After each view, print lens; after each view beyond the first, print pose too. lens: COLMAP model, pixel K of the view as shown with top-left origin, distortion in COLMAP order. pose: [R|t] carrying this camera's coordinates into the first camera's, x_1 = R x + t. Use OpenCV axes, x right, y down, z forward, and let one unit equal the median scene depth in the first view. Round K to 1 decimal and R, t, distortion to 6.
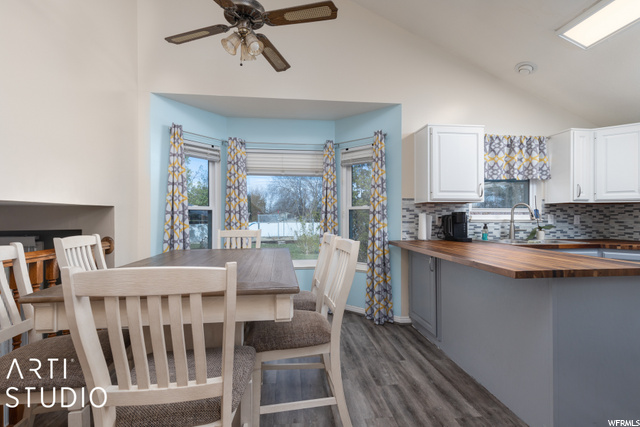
lens RADIAL K [[295.2, 0, 317.2], [0, 295.2, 216.2], [0, 0, 1]] dist [0.012086, -0.000690]
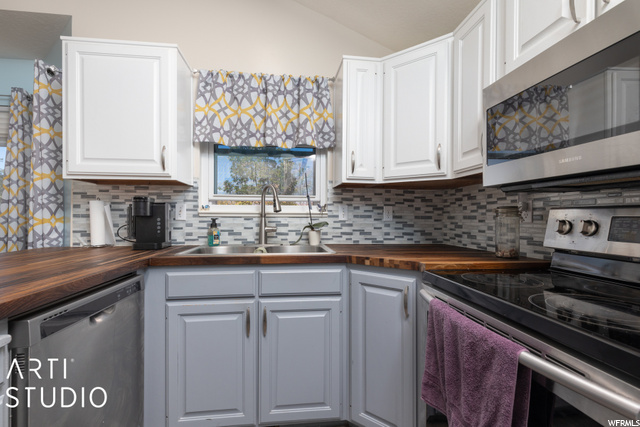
lens RADIAL K [[295.2, 0, 318.1], [0, 295.2, 215.2], [0, 0, 1]] dist [0.012086, -0.000690]
pose [[0.999996, 0.002870, 0.000672, 0.758560], [-0.002866, 0.999978, -0.005911, 0.020495], [-0.000689, 0.005909, 0.999982, 0.395788]]
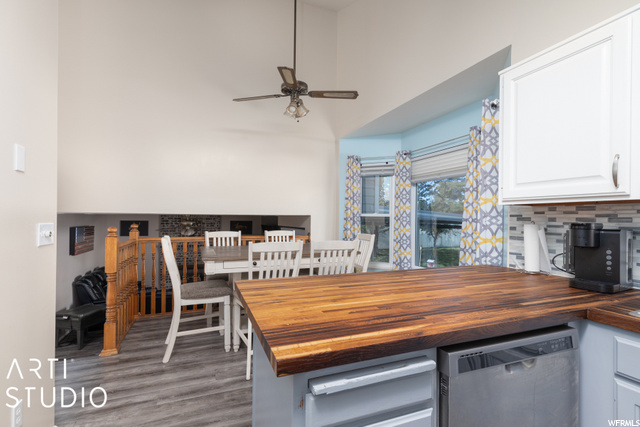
lens RADIAL K [[295.2, 0, 315.5], [0, 295.2, 218.0], [0, 0, 1]] dist [0.012086, -0.000690]
pose [[0.257767, 0.006807, -0.966183, 0.760083], [-0.007908, 0.999957, 0.004935, -0.019715], [0.966175, 0.006368, 0.257809, 0.441099]]
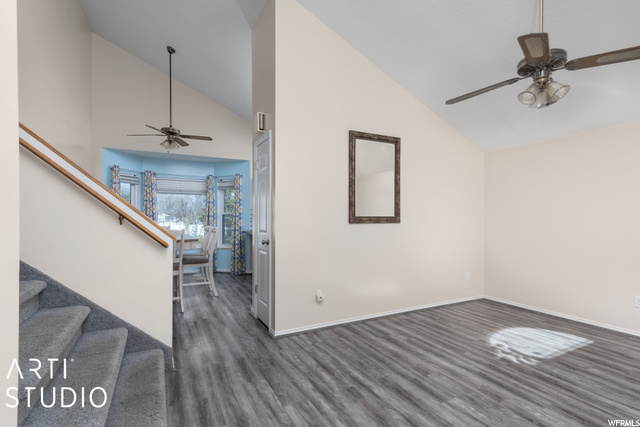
lens RADIAL K [[308.8, 0, 319.1], [0, 308.8, 217.9], [0, 0, 1]] dist [0.000002, -0.000019]
pose [[0.933590, 0.000356, 0.358344, -0.013781], [-0.000380, 1.000000, -0.000003, -0.002845], [-0.358344, -0.000133, 0.933590, -1.016563]]
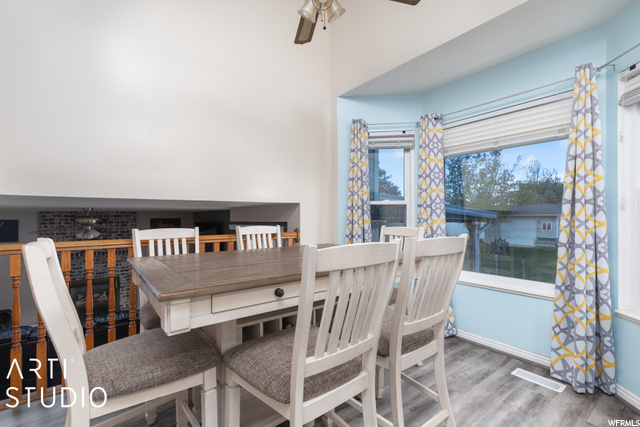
lens RADIAL K [[295.2, 0, 316.1], [0, 295.2, 215.6], [0, 0, 1]] dist [0.012086, -0.000690]
pose [[0.496773, -0.001198, -0.867880, 0.296856], [0.003622, 0.999993, 0.000693, 0.012173], [0.867873, -0.003488, 0.496774, 0.351262]]
